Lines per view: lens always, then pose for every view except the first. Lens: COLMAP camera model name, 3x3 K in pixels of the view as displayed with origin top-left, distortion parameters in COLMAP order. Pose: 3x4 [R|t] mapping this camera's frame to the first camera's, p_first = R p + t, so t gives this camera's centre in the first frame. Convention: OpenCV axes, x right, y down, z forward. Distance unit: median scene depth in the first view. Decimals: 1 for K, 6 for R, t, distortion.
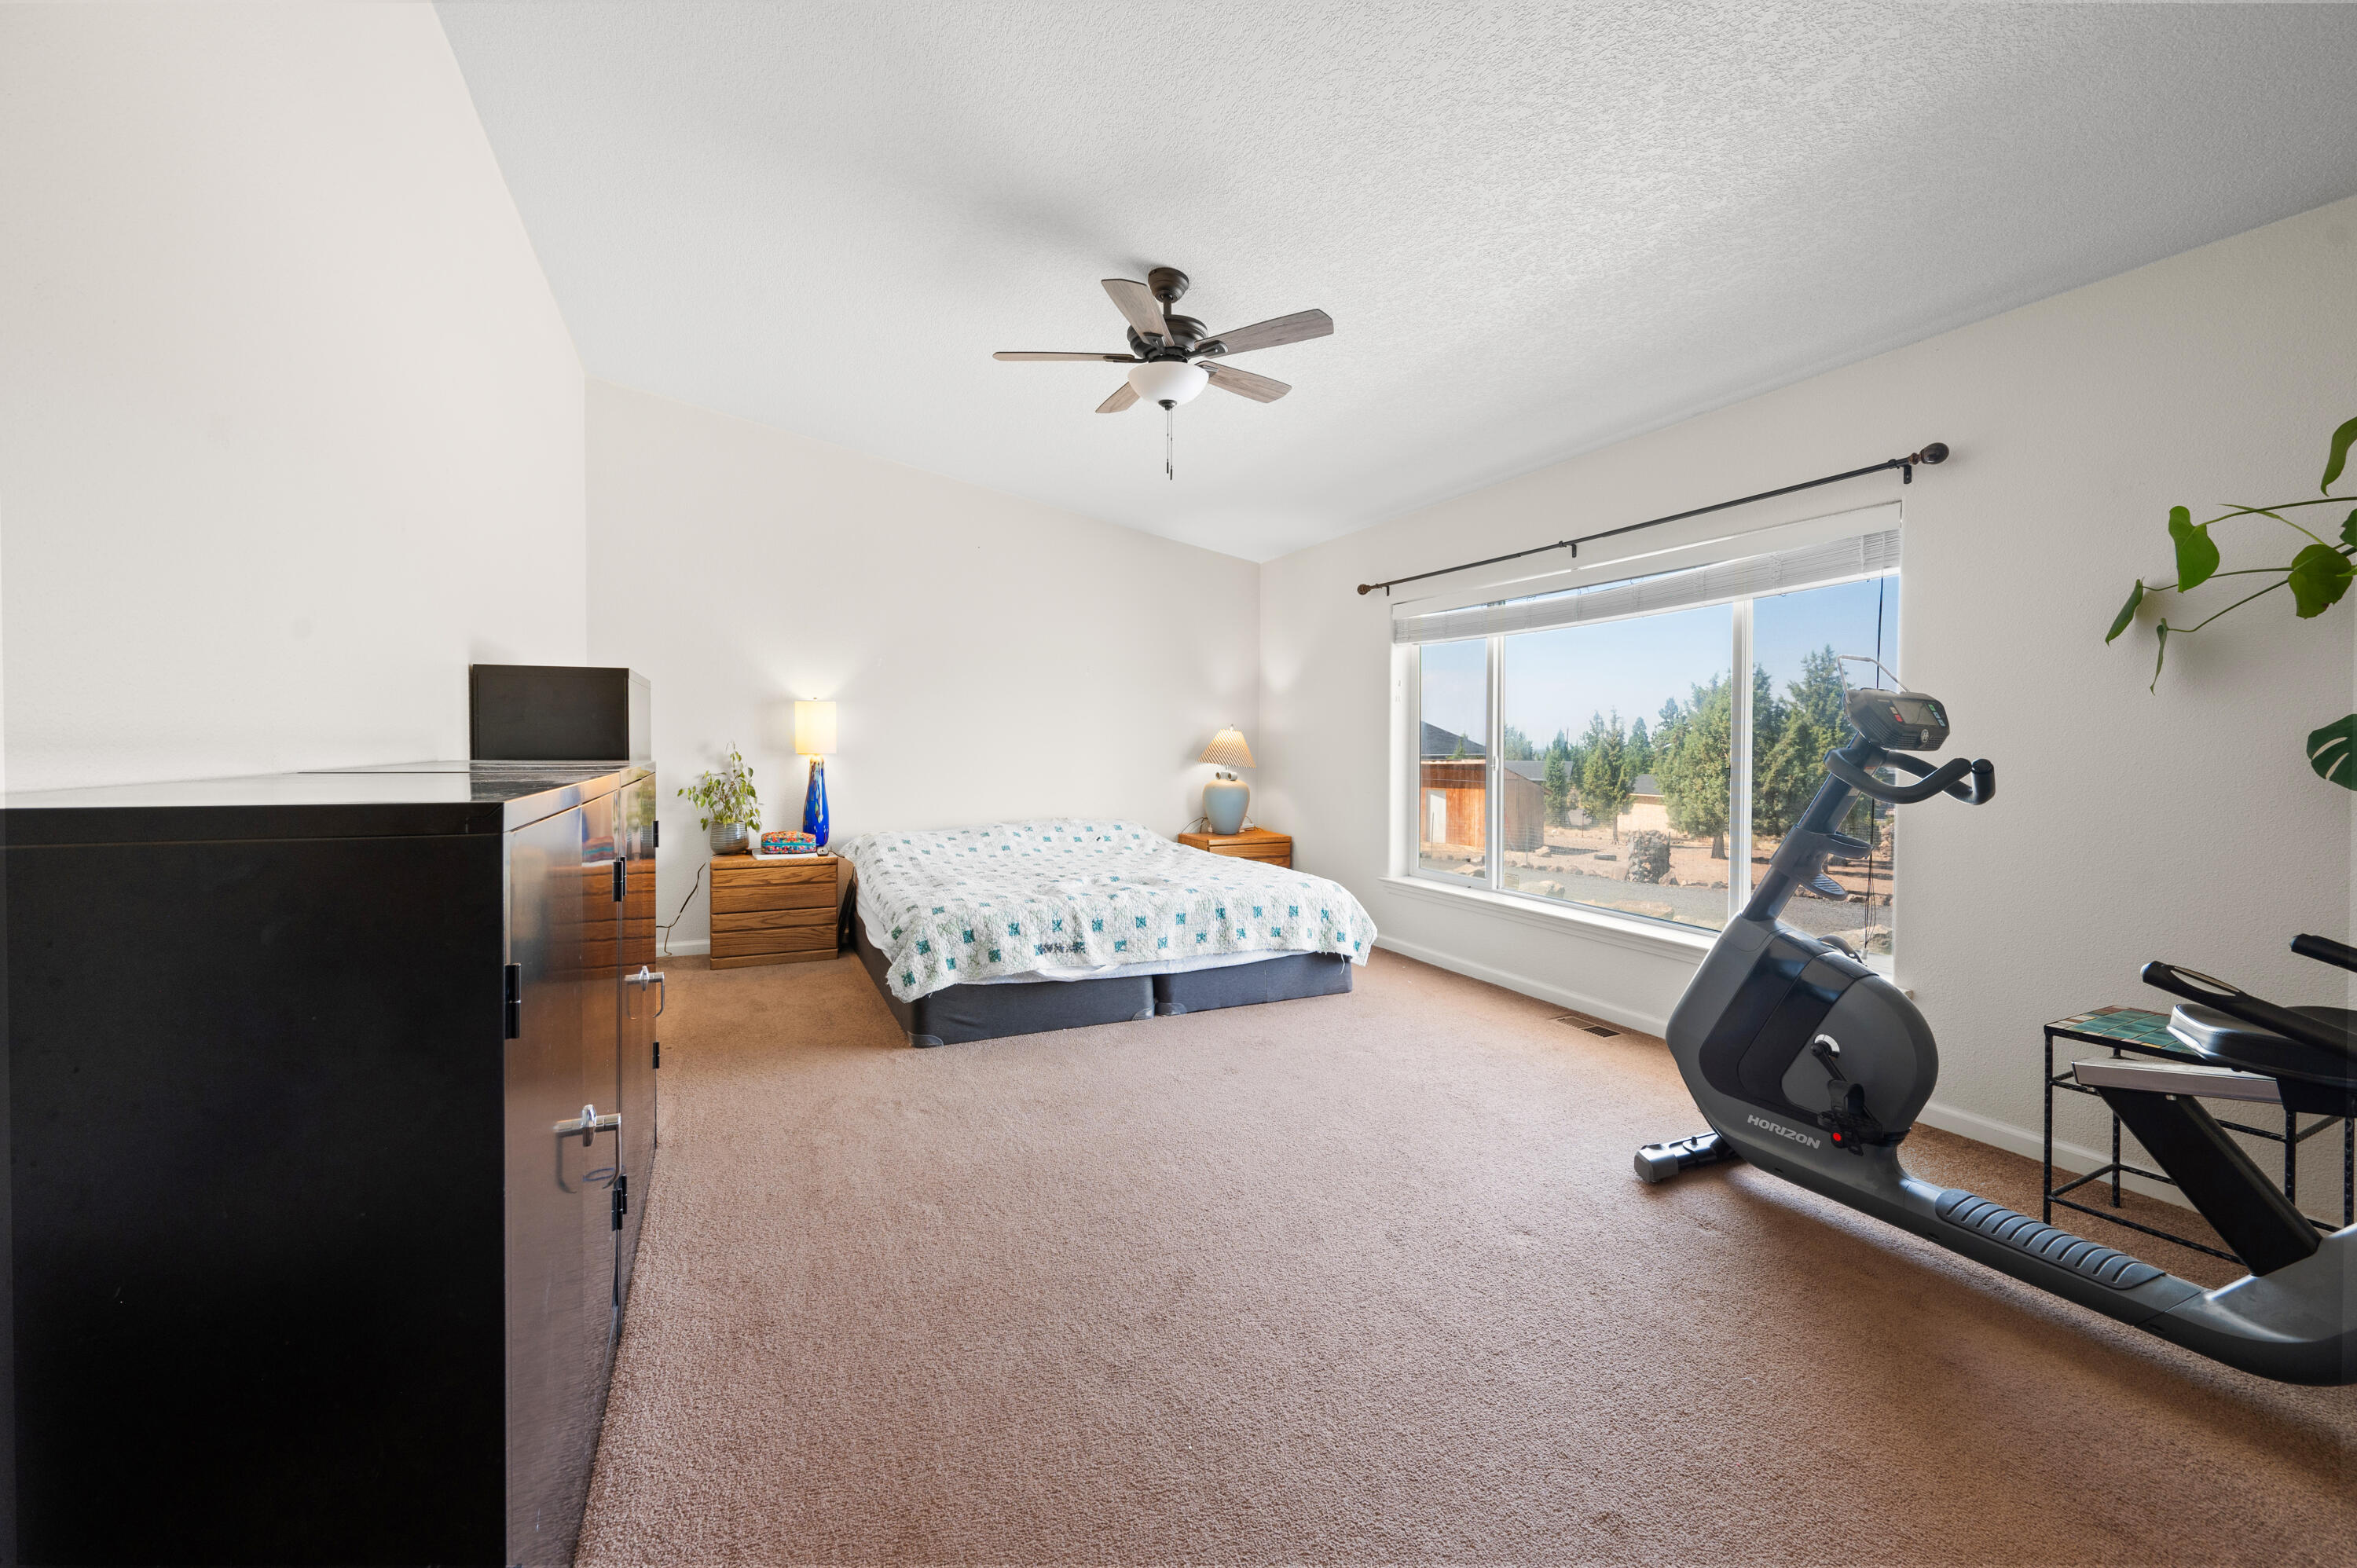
lens RADIAL K [[963.5, 0, 1174.5], [0, 963.5, 742.7], [0, 0, 1]] dist [-0.000024, 0.000004]
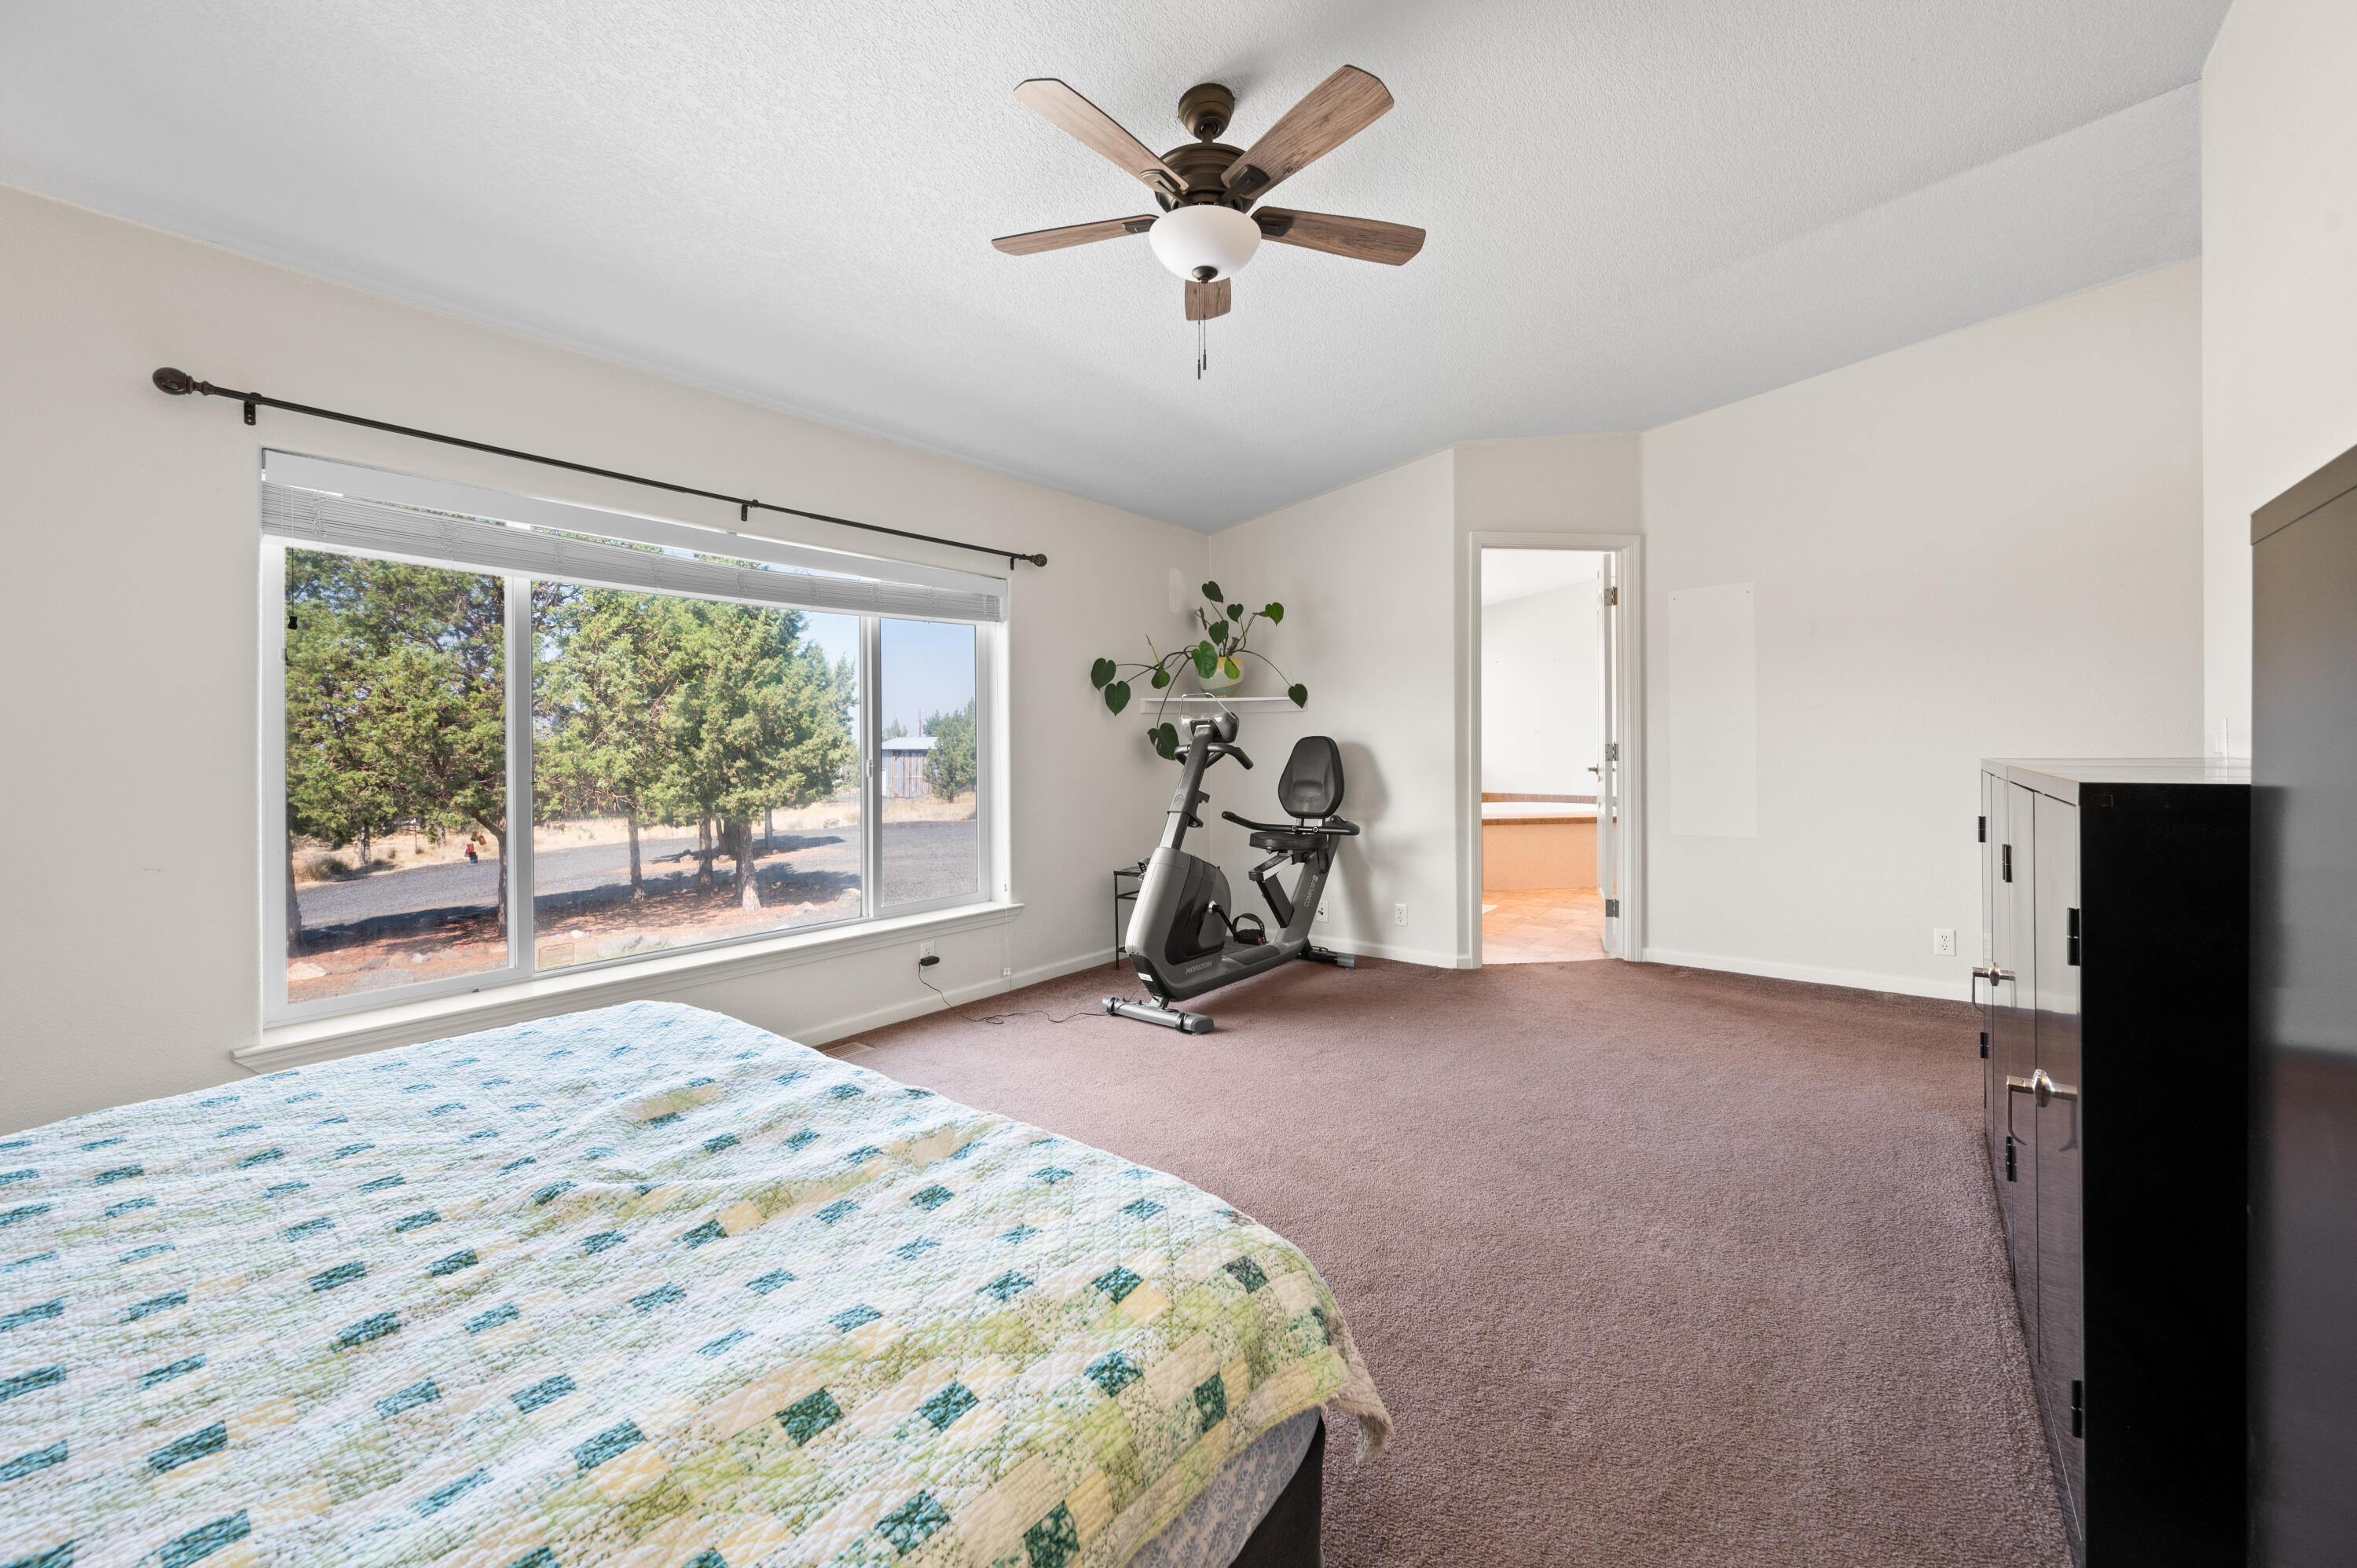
lens RADIAL K [[937.0, 0, 1182.8], [0, 937.0, 763.5], [0, 0, 1]] dist [0.000864, 0.000113]
pose [[-0.462035, -0.012517, 0.886773, -0.639504], [0.012503, 0.999709, 0.020625, 0.006306], [-0.886774, 0.020617, -0.461744, 1.392123]]
